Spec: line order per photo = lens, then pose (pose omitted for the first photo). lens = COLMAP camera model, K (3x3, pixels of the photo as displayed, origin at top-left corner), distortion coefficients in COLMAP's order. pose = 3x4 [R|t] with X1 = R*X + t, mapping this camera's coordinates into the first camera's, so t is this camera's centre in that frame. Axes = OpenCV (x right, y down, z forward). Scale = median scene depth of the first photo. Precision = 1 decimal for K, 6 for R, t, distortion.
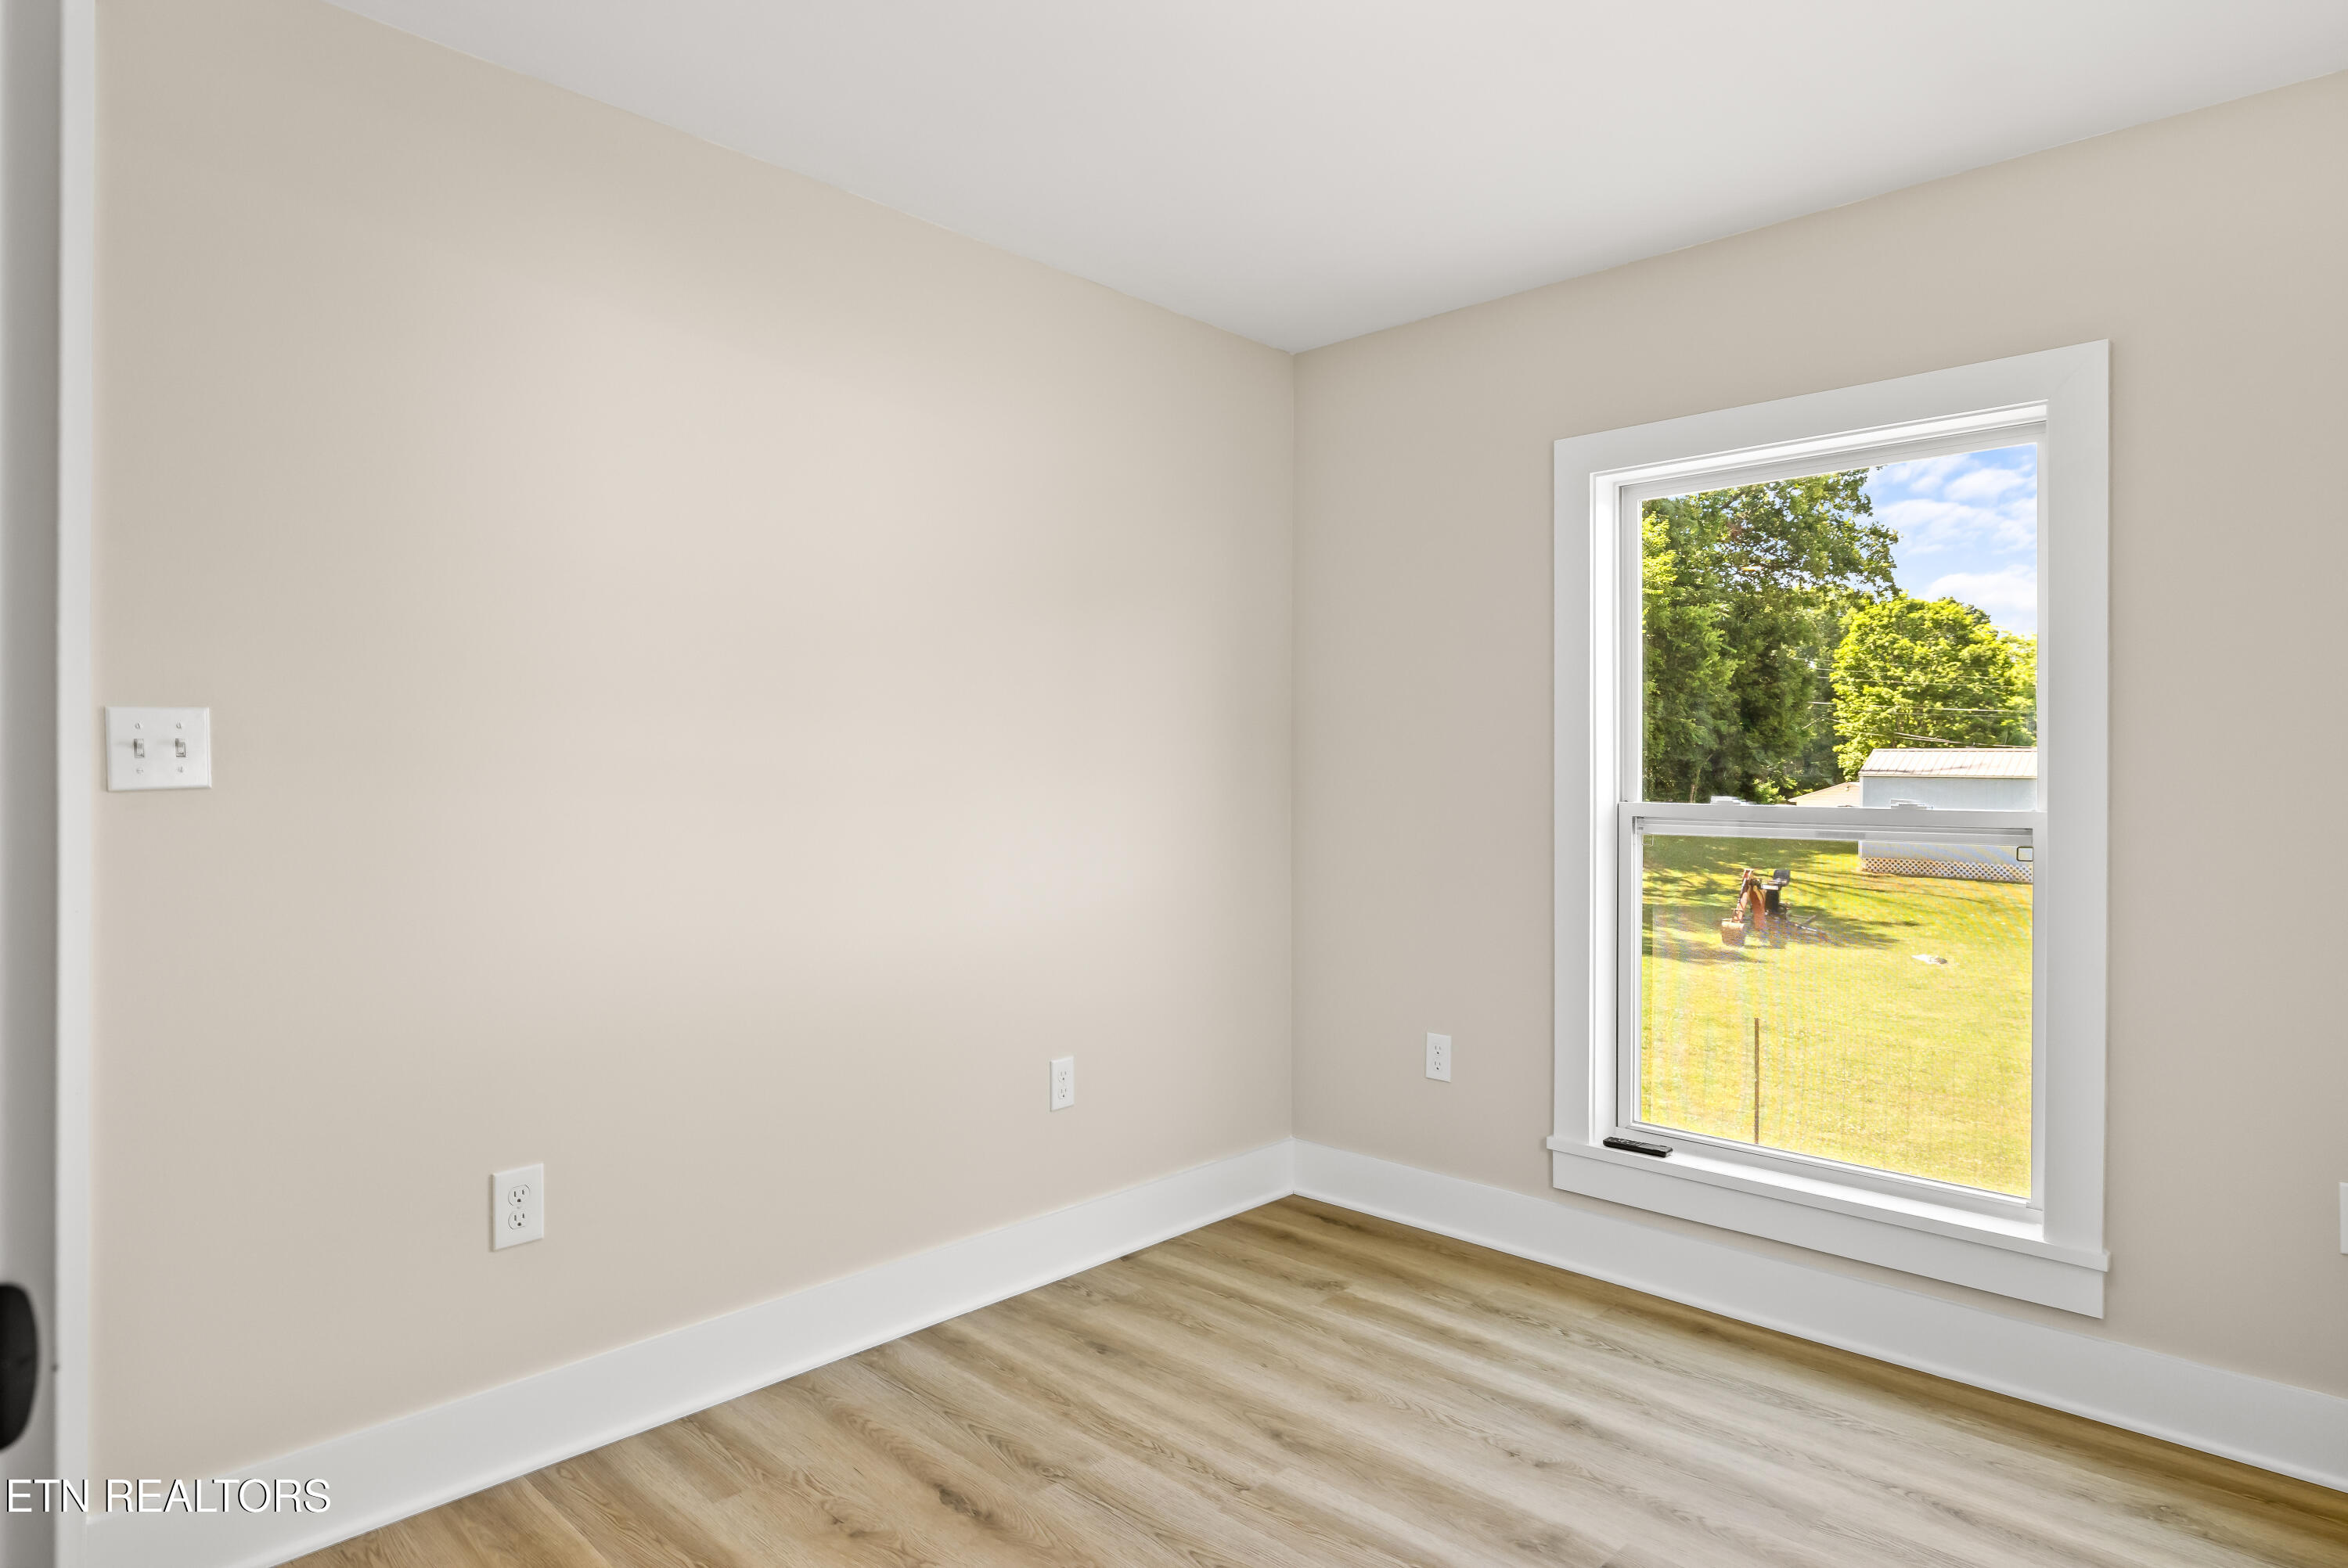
lens RADIAL K [[1334.0, 0, 1154.0], [0, 1334.0, 782.9], [0, 0, 1]] dist [0.005758, -0.001000]
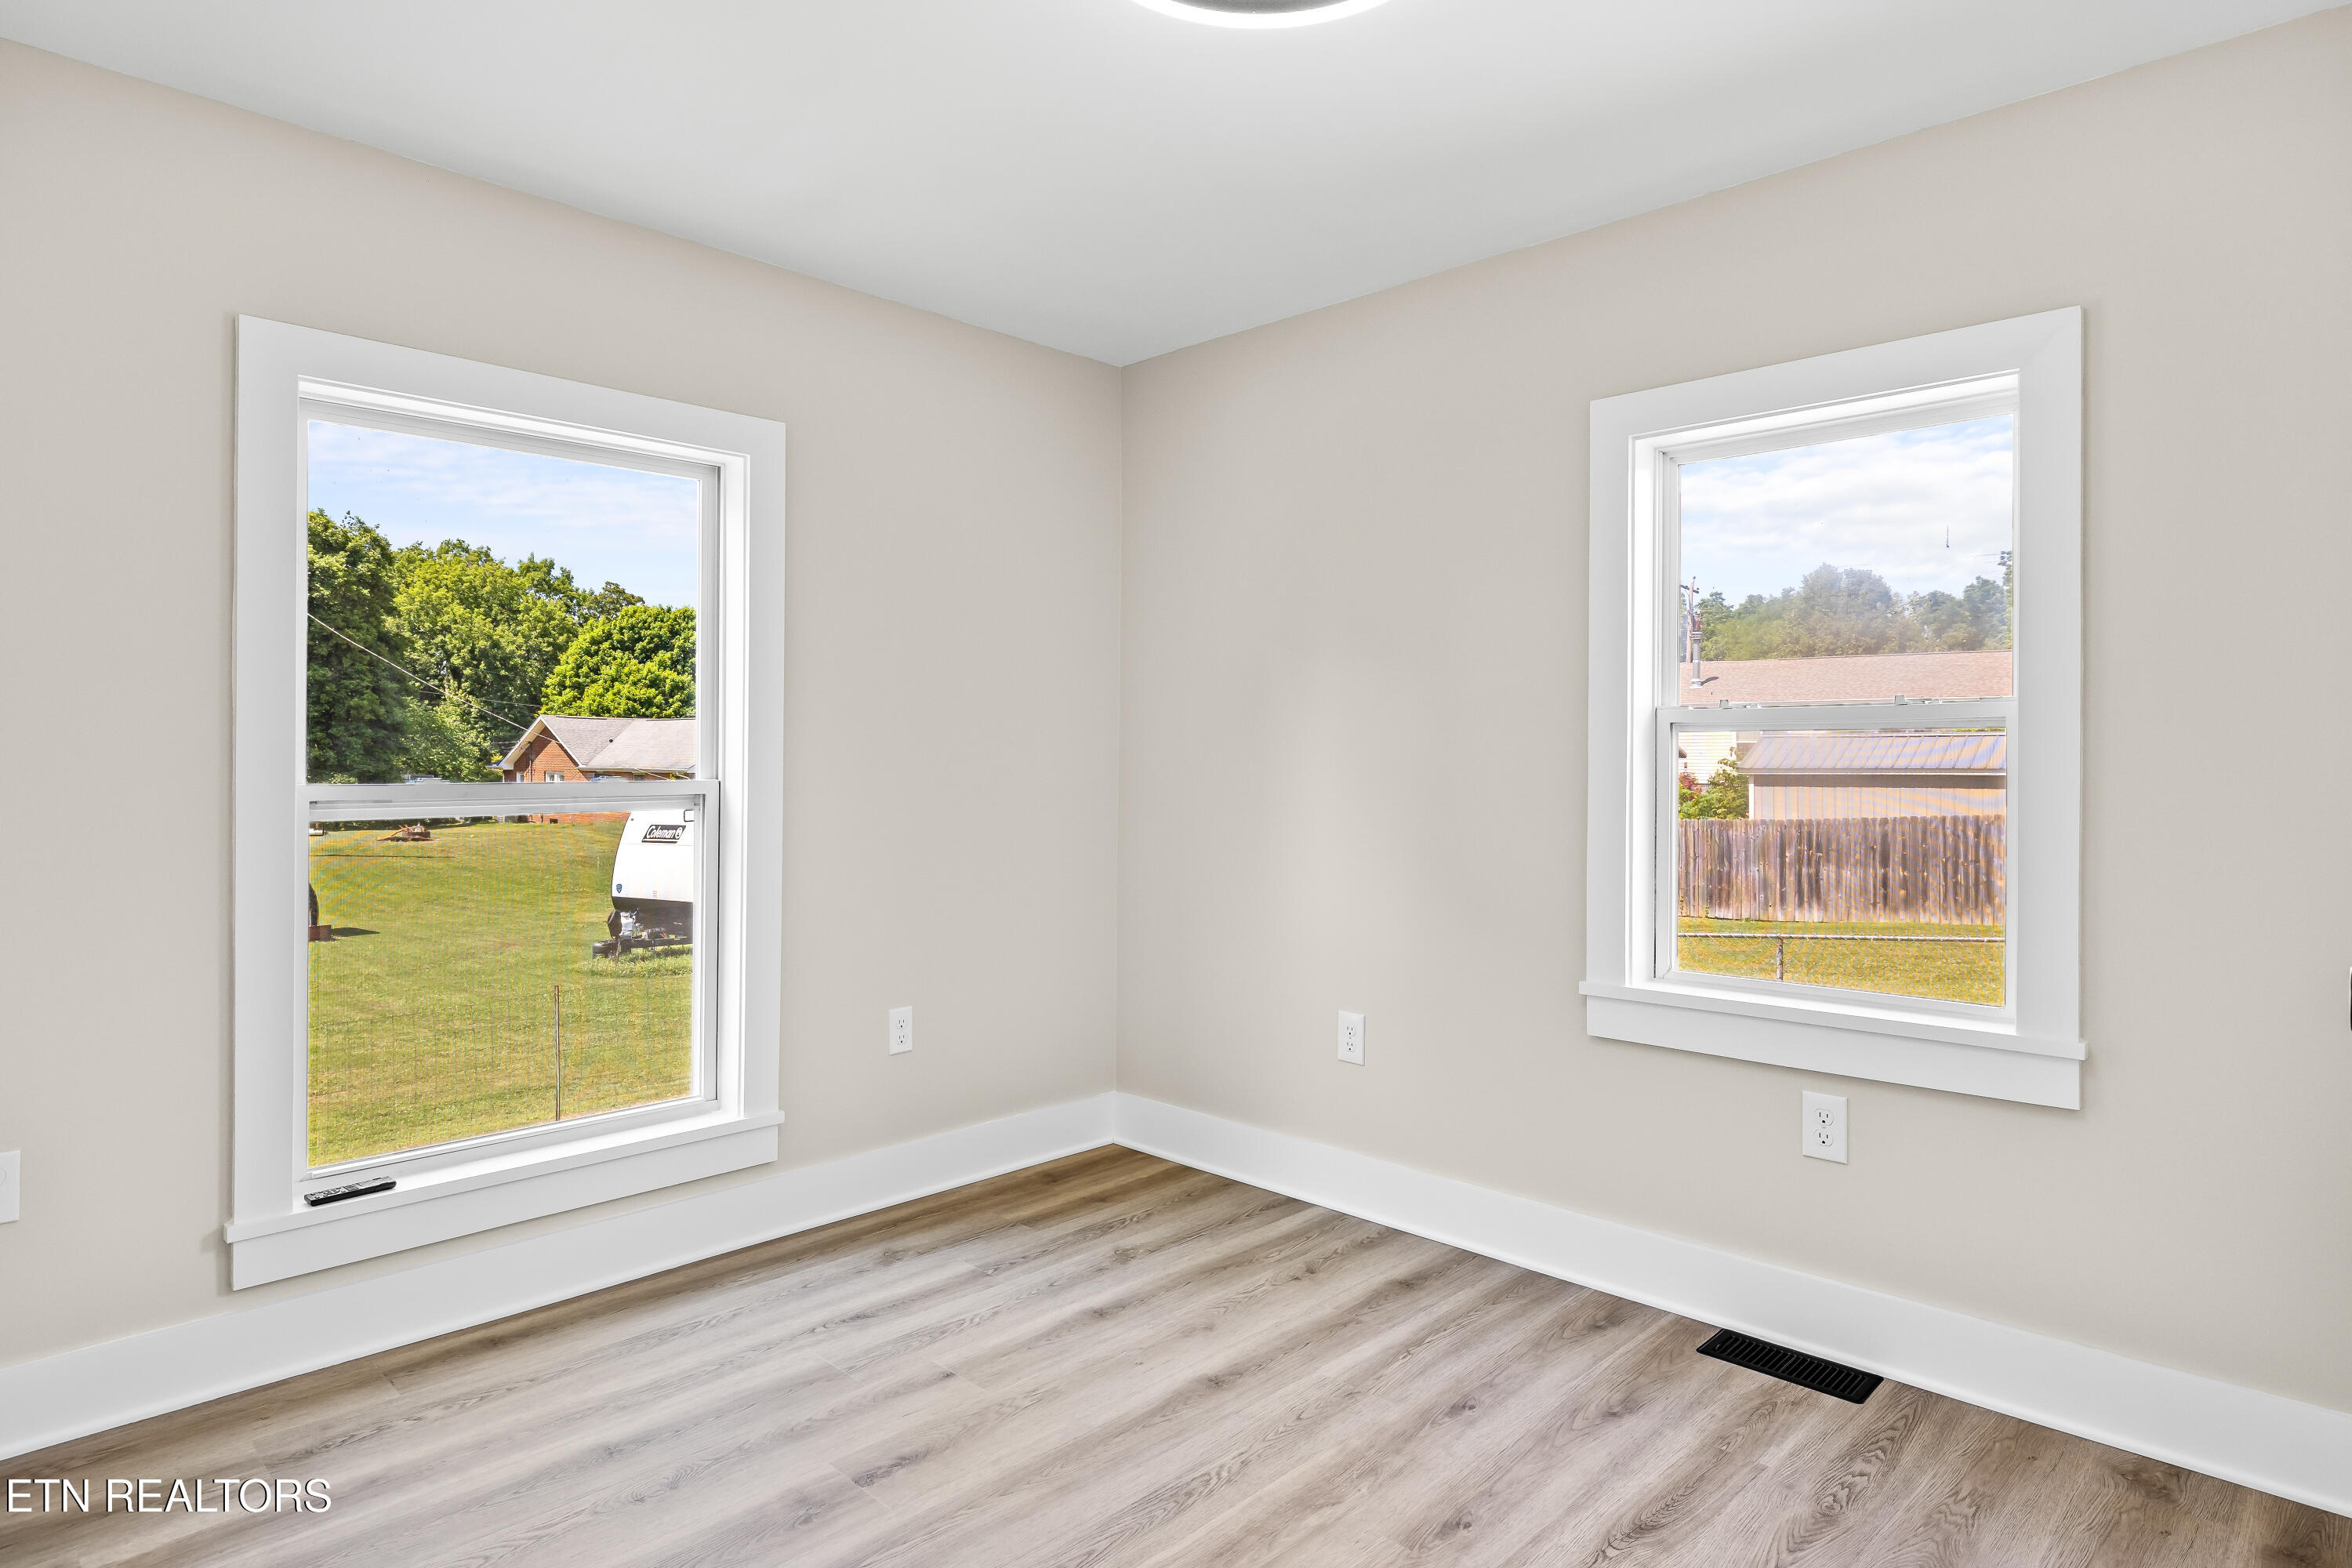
lens RADIAL K [[1336.5, 0, 1165.8], [0, 1336.5, 762.4], [0, 0, 1]] dist [0.005758, -0.001000]
pose [[-0.004995, -0.010777, 0.999929, -0.589701], [0.004042, 0.999934, 0.010797, -0.004718], [-0.999979, 0.004096, -0.004951, 0.600222]]
